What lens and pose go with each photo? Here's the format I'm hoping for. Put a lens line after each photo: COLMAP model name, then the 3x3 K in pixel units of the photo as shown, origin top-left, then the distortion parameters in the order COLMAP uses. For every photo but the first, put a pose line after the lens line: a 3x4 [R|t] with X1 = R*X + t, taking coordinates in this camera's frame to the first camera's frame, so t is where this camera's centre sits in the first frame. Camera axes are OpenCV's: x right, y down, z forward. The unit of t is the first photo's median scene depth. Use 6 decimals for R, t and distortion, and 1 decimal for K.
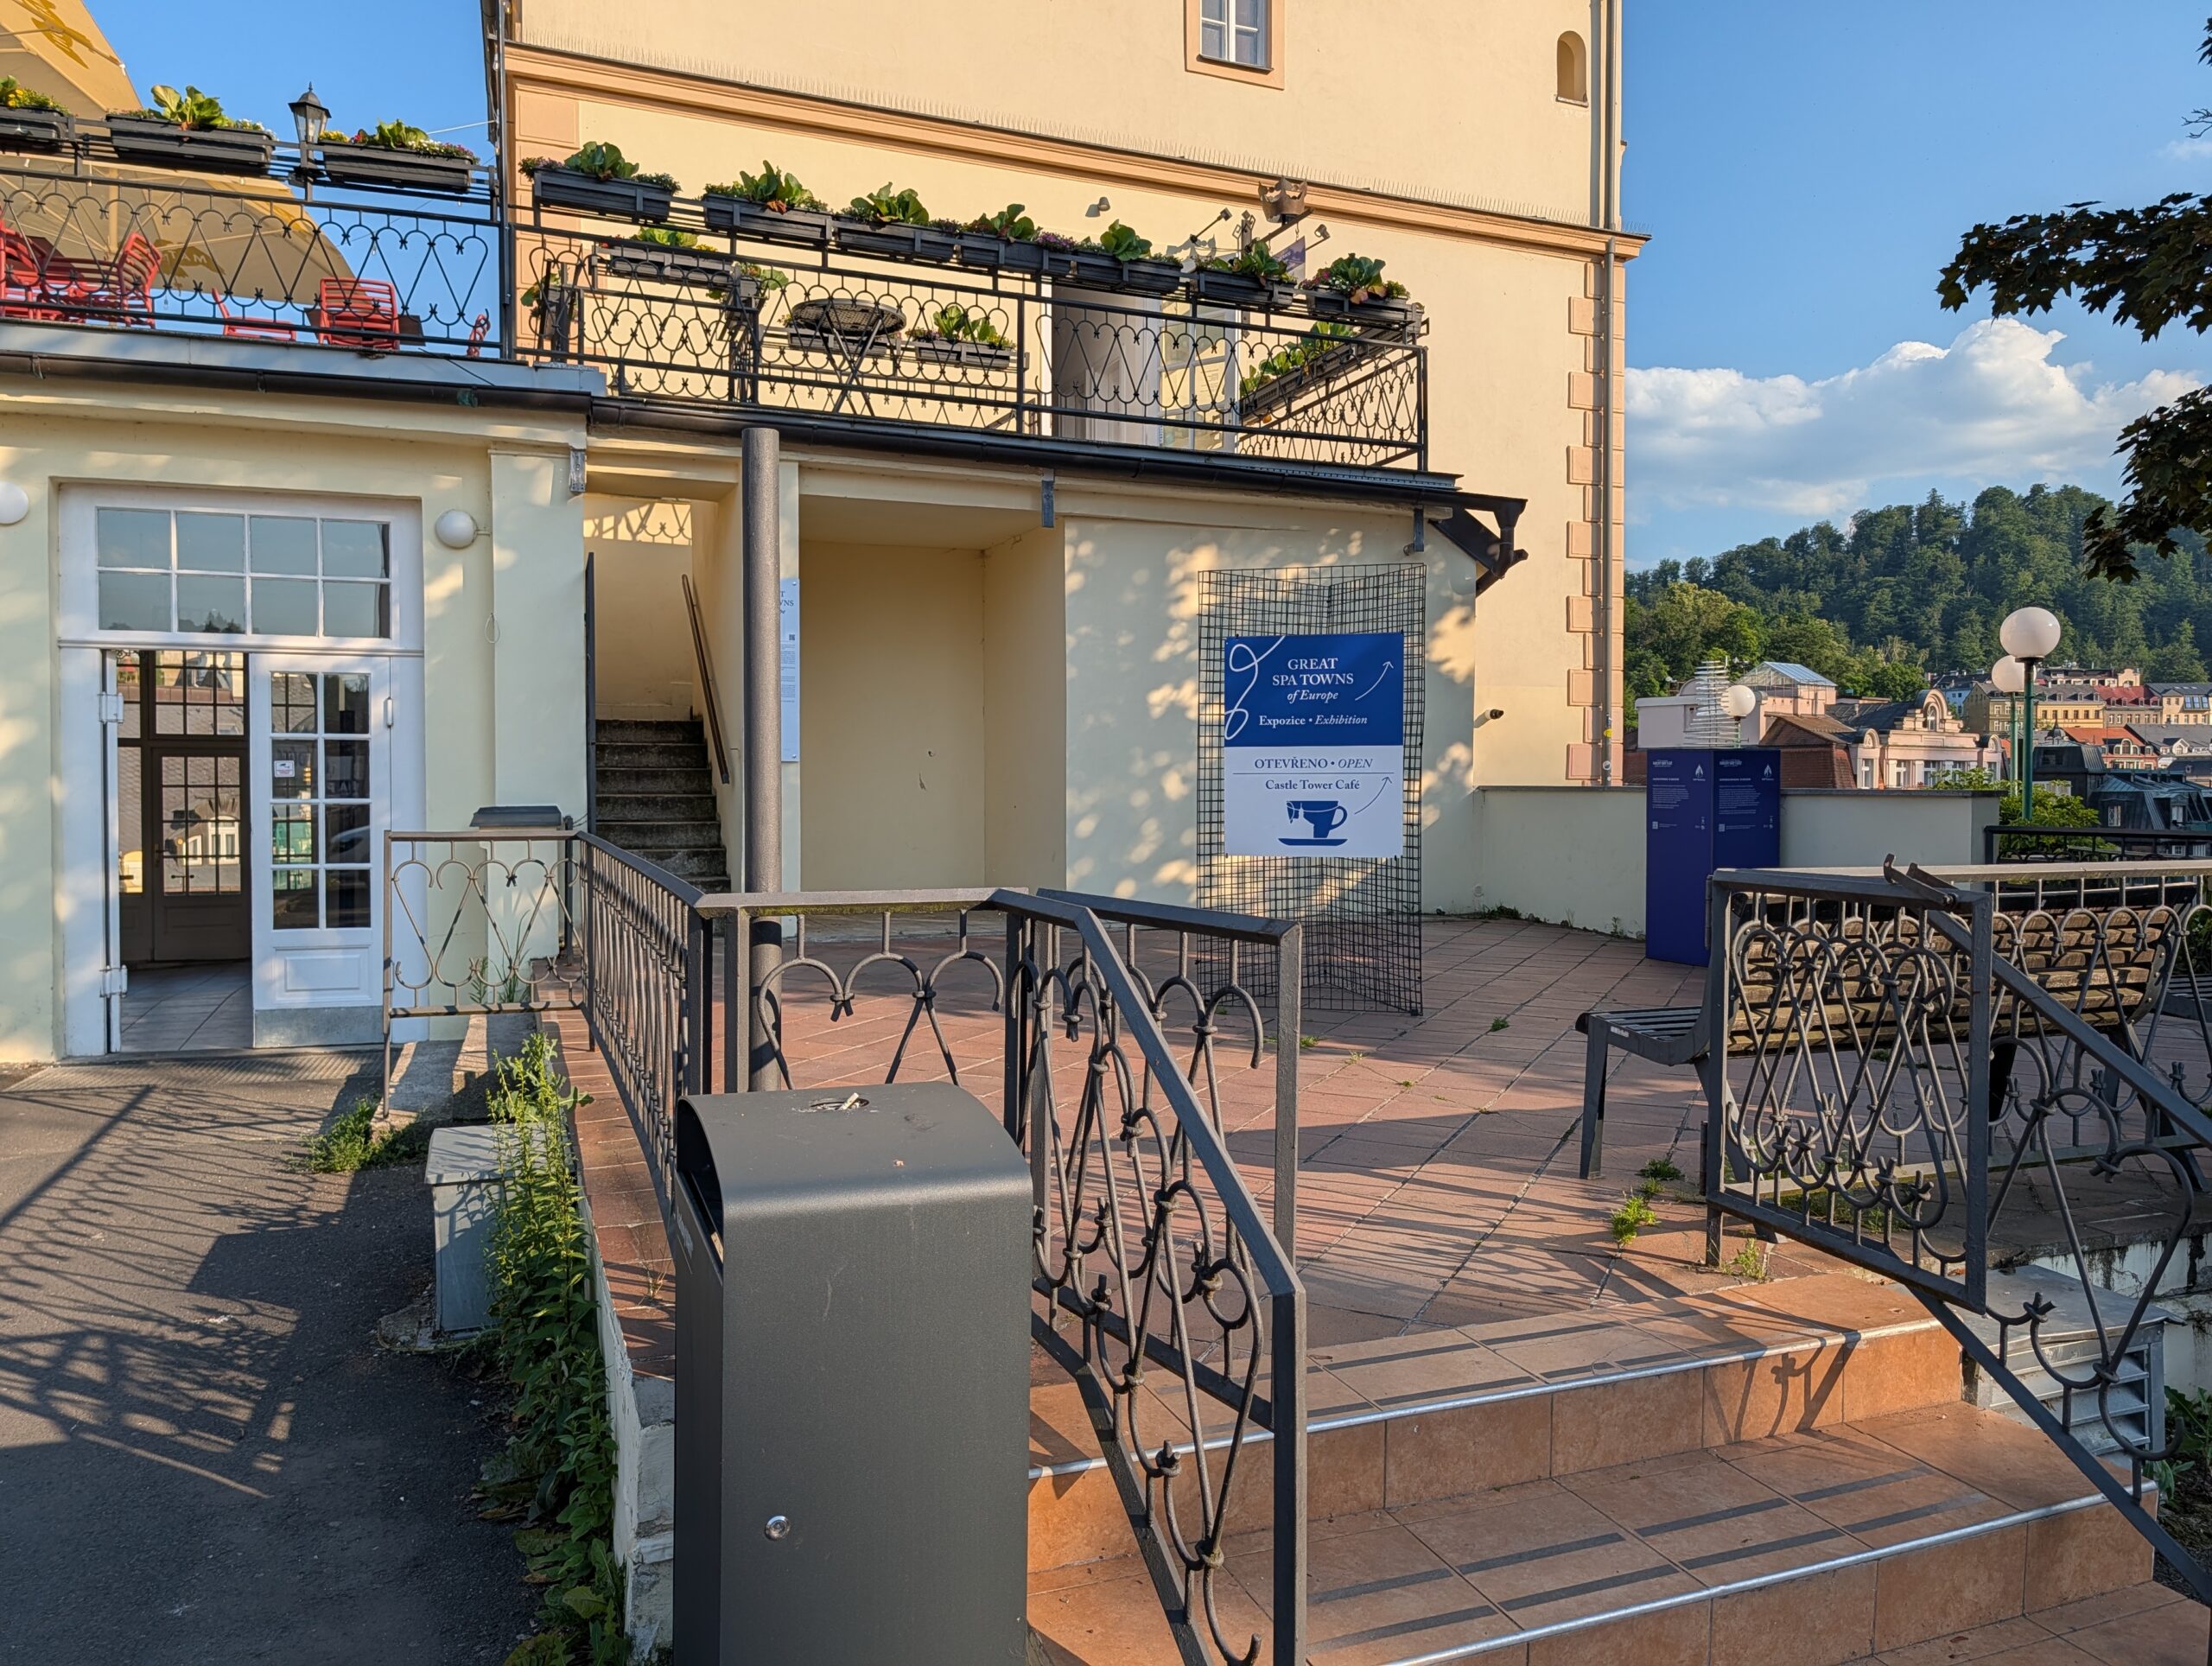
lens RADIAL K [[1632.6, 0, 1109.2], [0, 1632.6, 796.7], [0, 0, 1]] dist [0.044503, -0.021091]
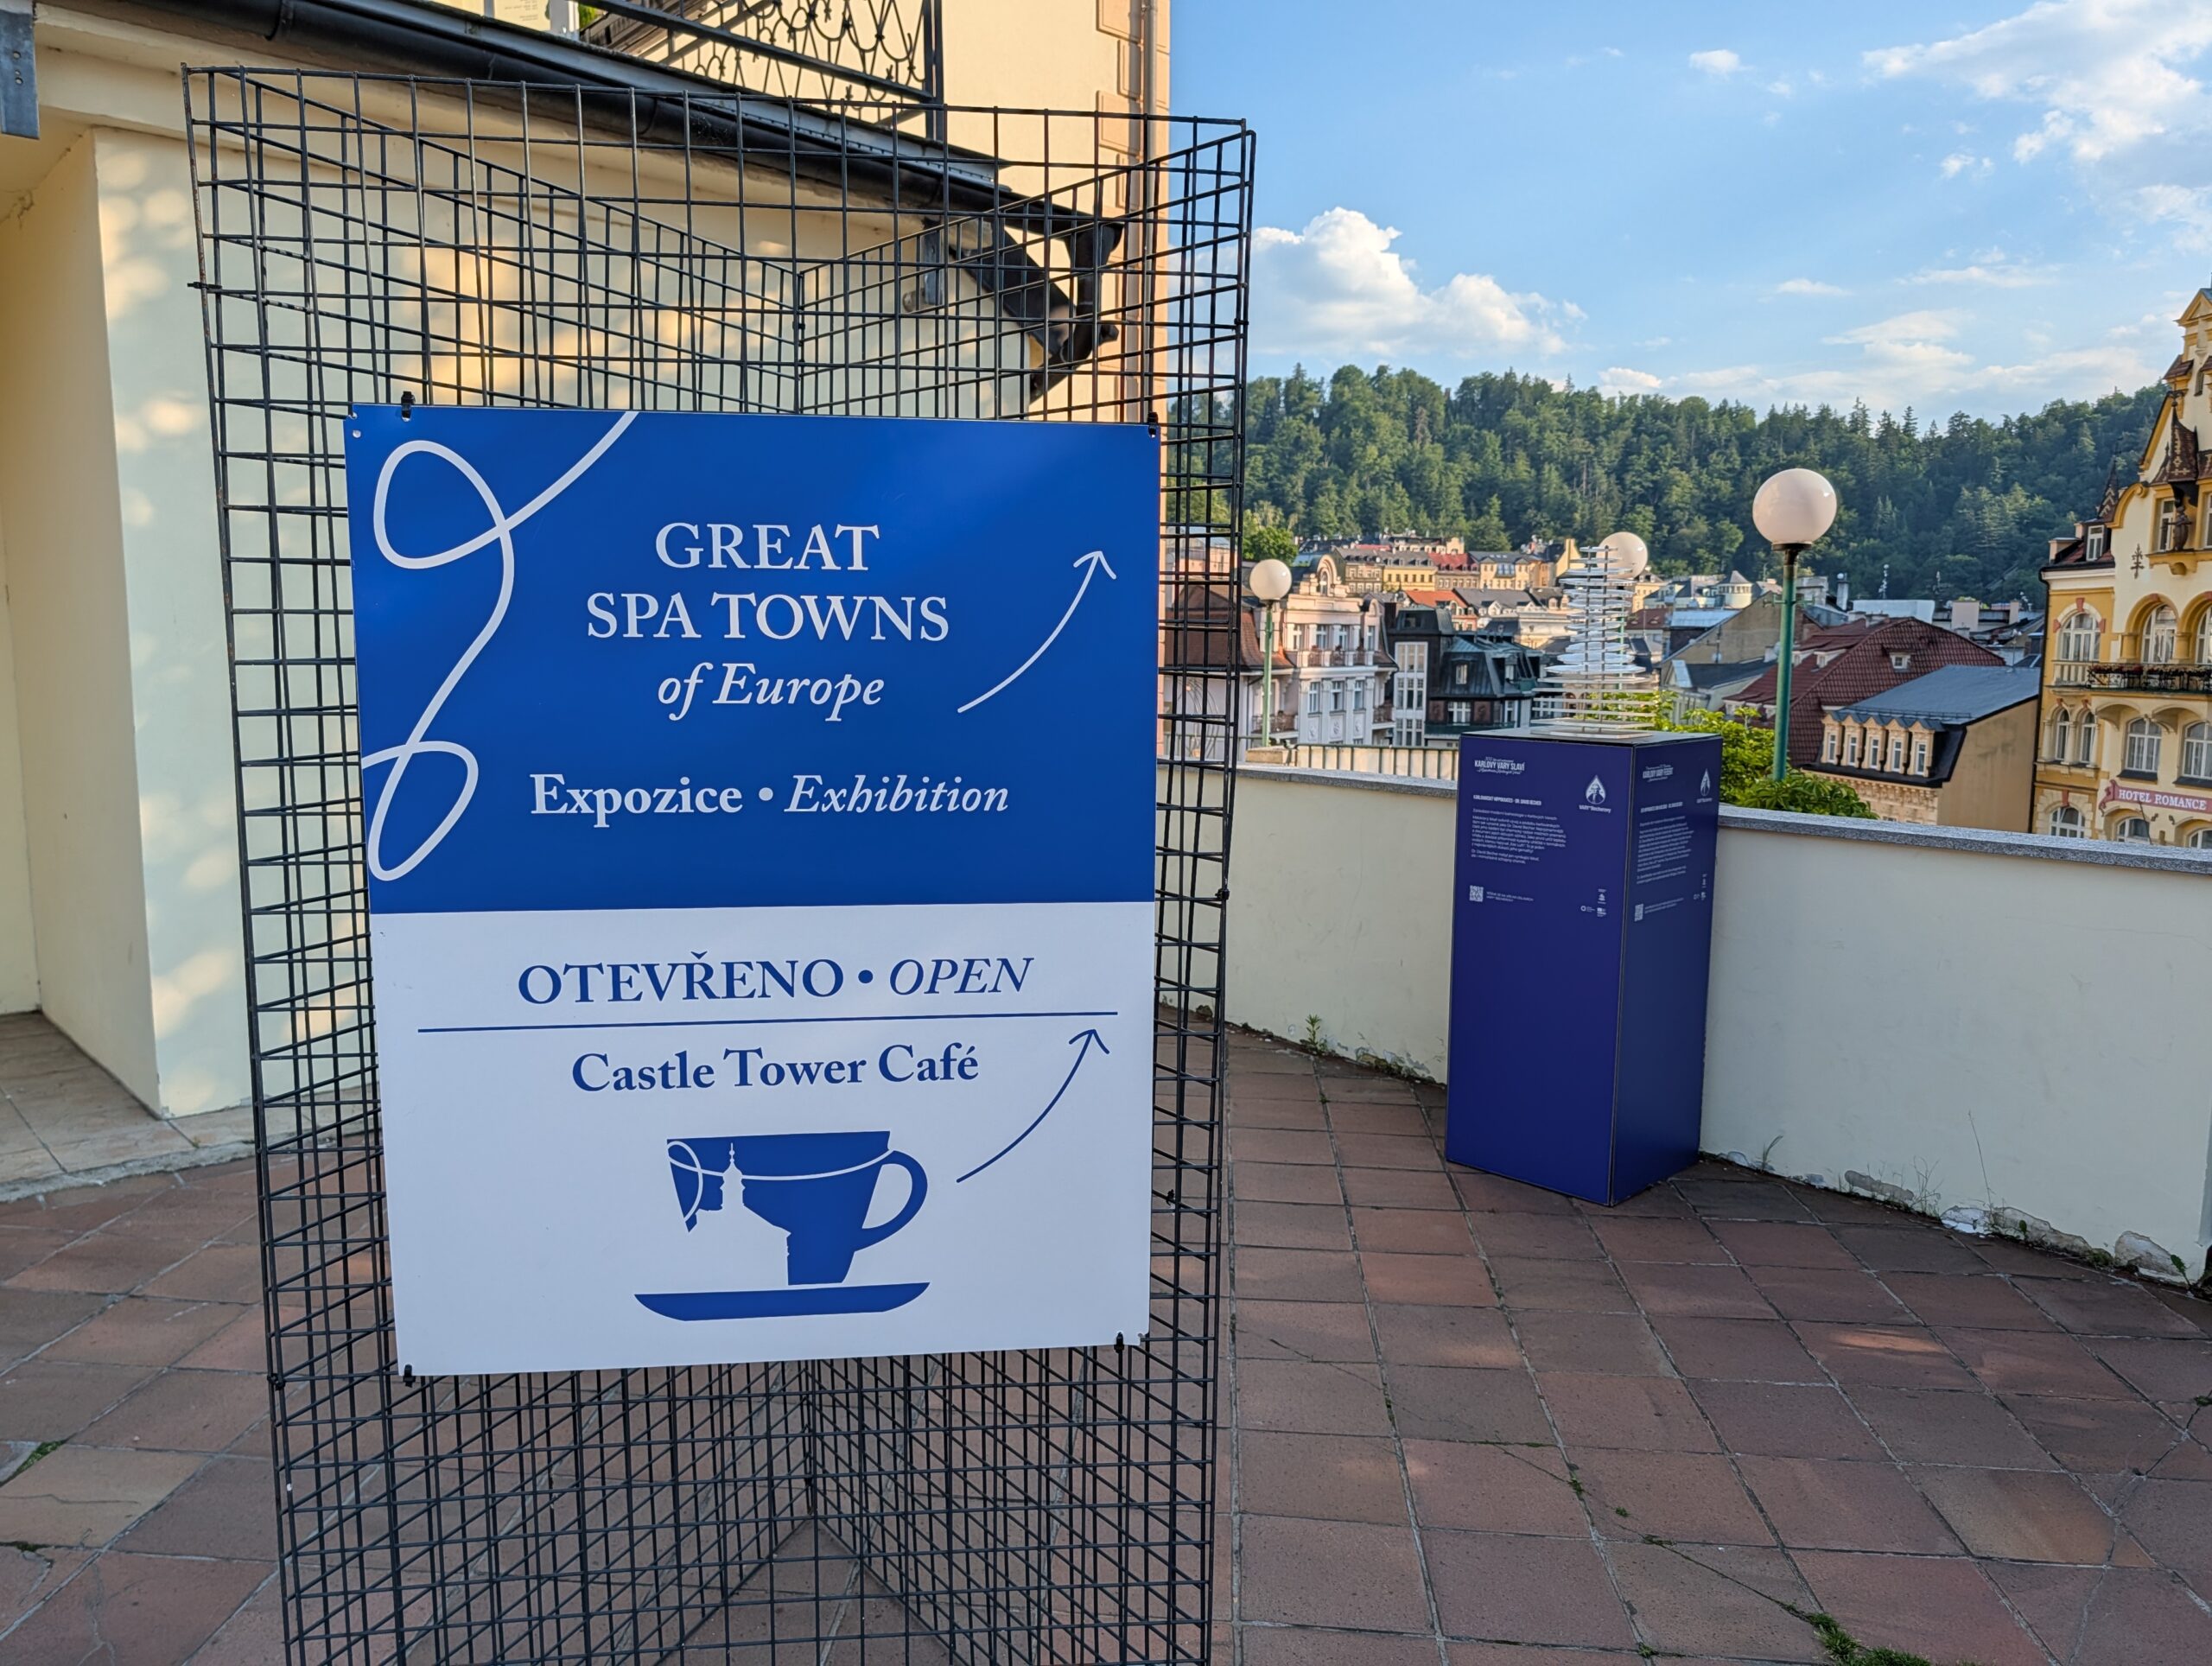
lens RADIAL K [[1624.8, 0, 1106.0], [0, 1624.8, 833.0], [0, 0, 1]] dist [0.070372, -0.075208]
pose [[0.938116, -0.037353, 0.344301, 0.051464], [-0.001706, 0.993656, 0.112450, -0.039005], [-0.346317, -0.106079, 0.932101, 0.444316]]
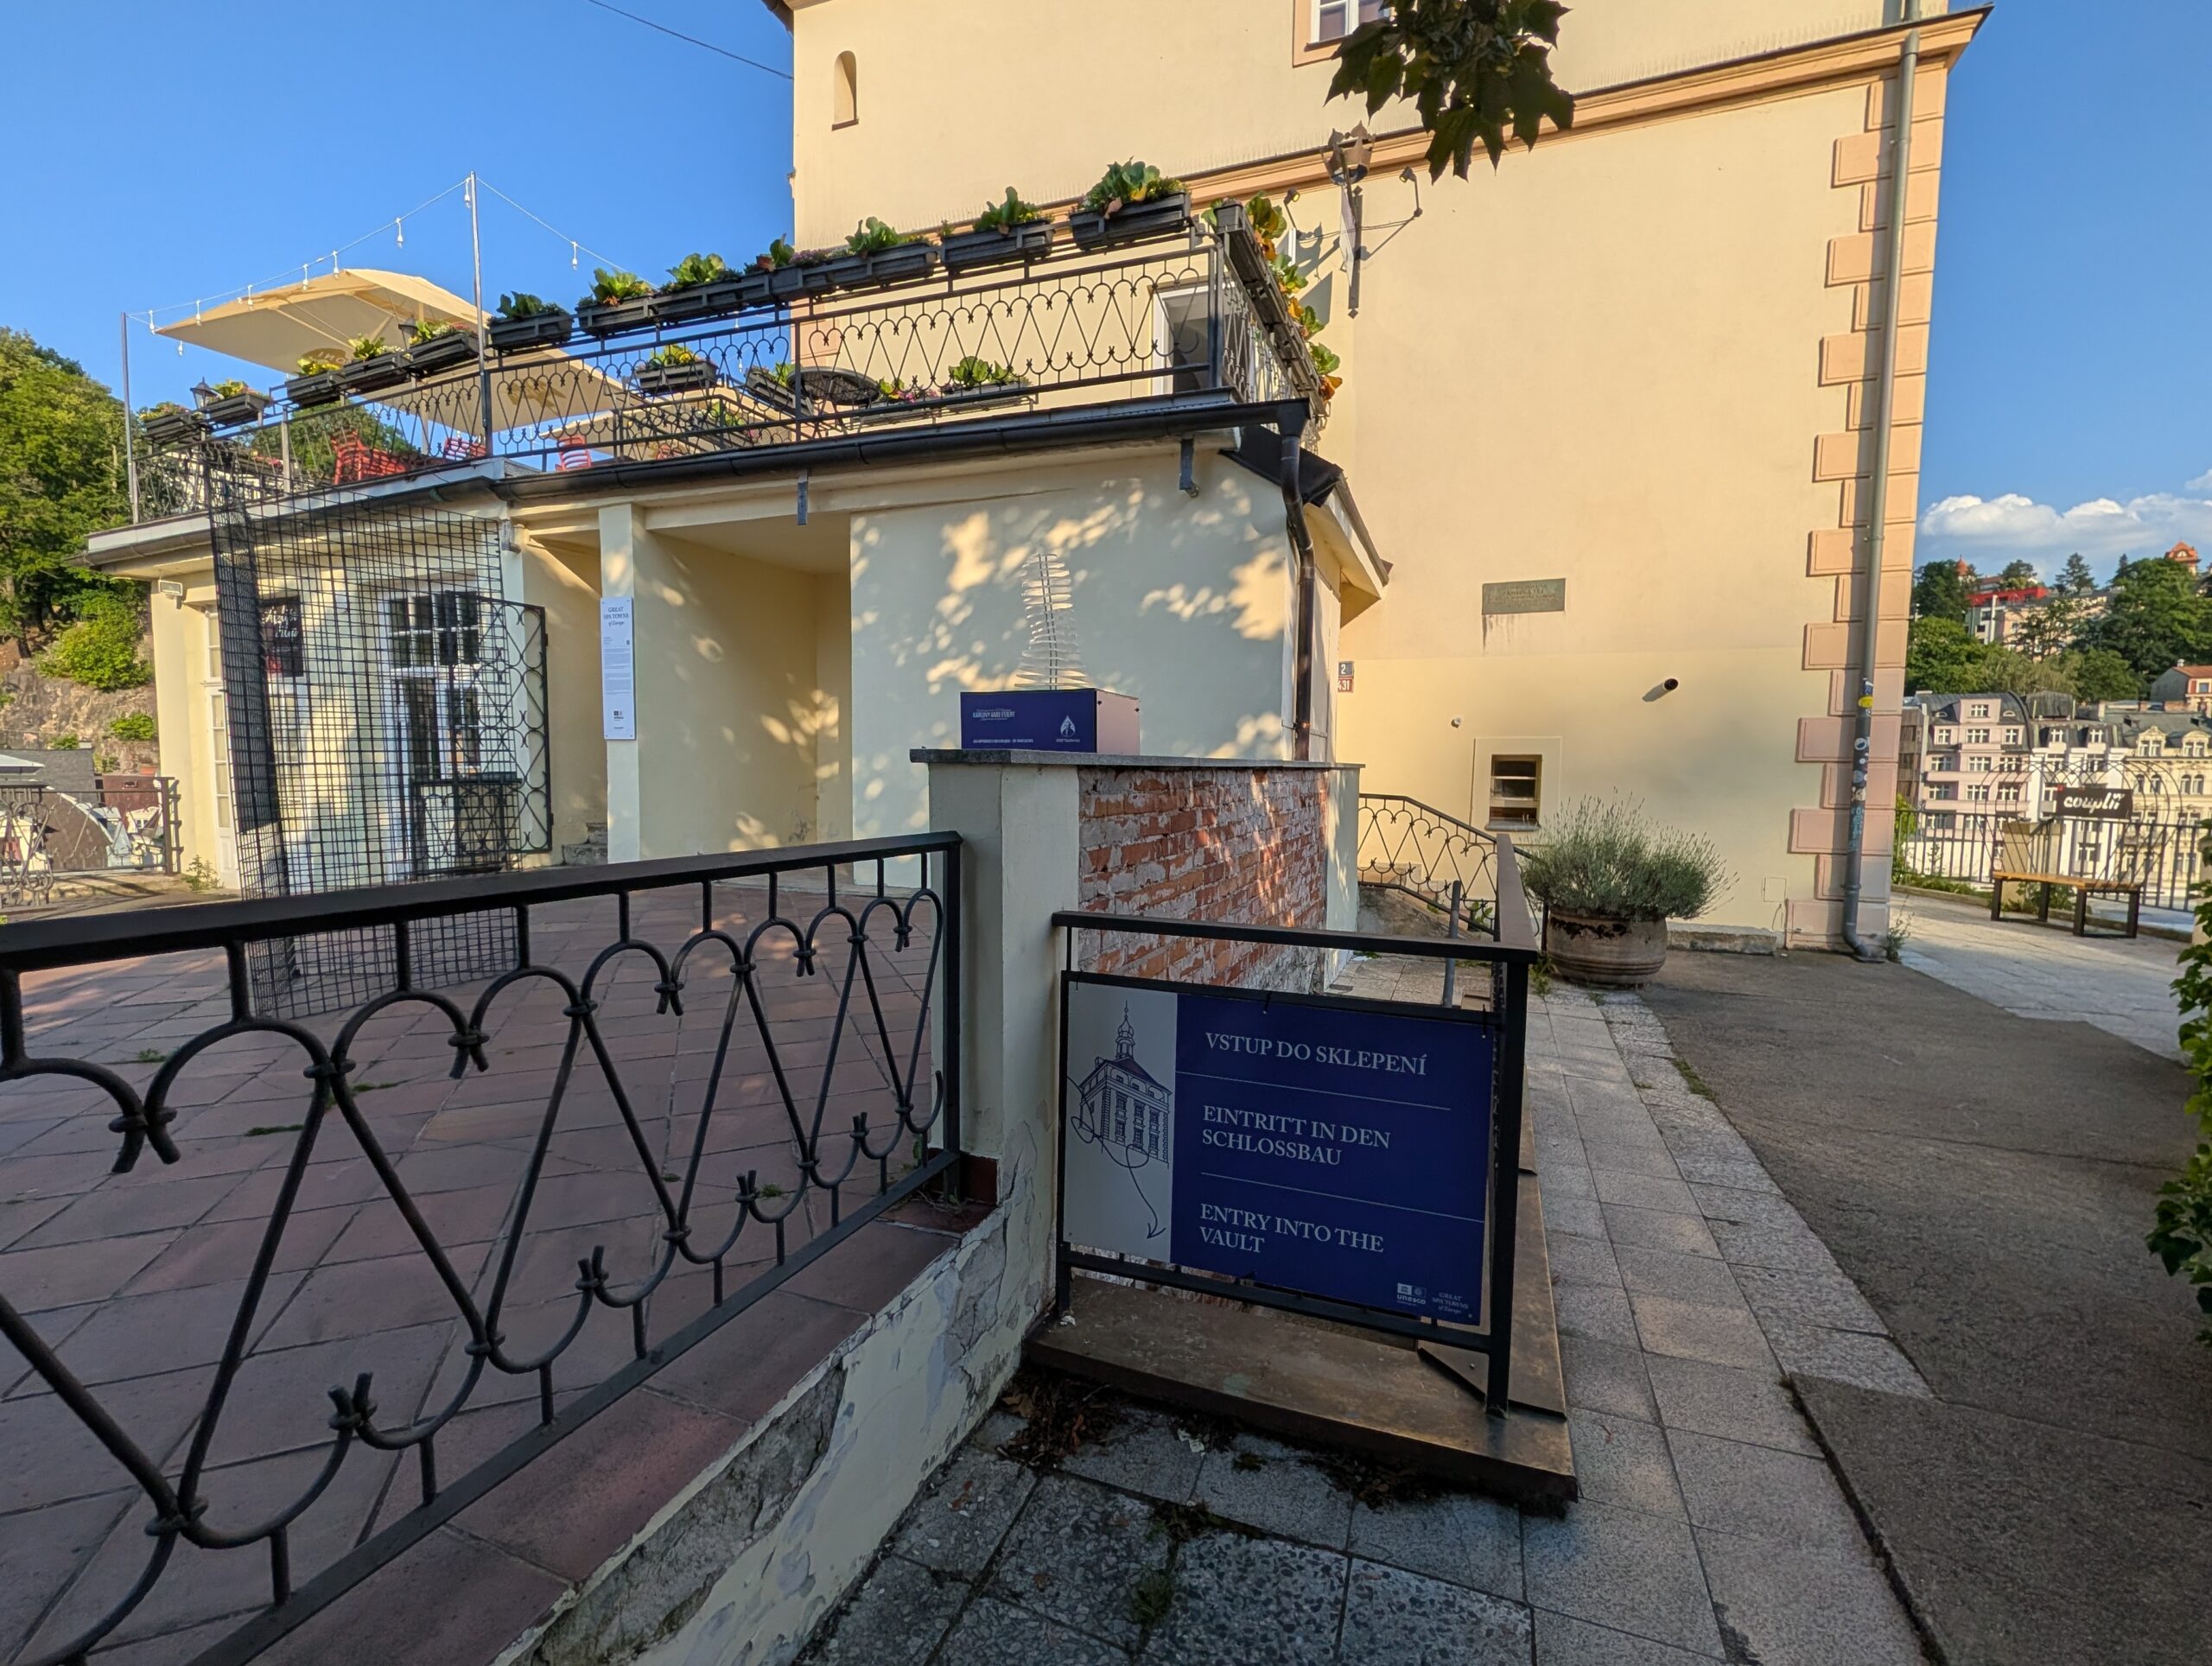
lens RADIAL K [[966.3, 0, 1112.2], [0, 966.3, 845.1], [0, 0, 1]] dist [0.002453, -0.000034]
pose [[0.723161, 0.060632, -0.688013, 0.486152], [-0.014620, 0.997260, 0.072518, 0.001769], [0.690525, -0.042383, 0.722066, 0.550065]]
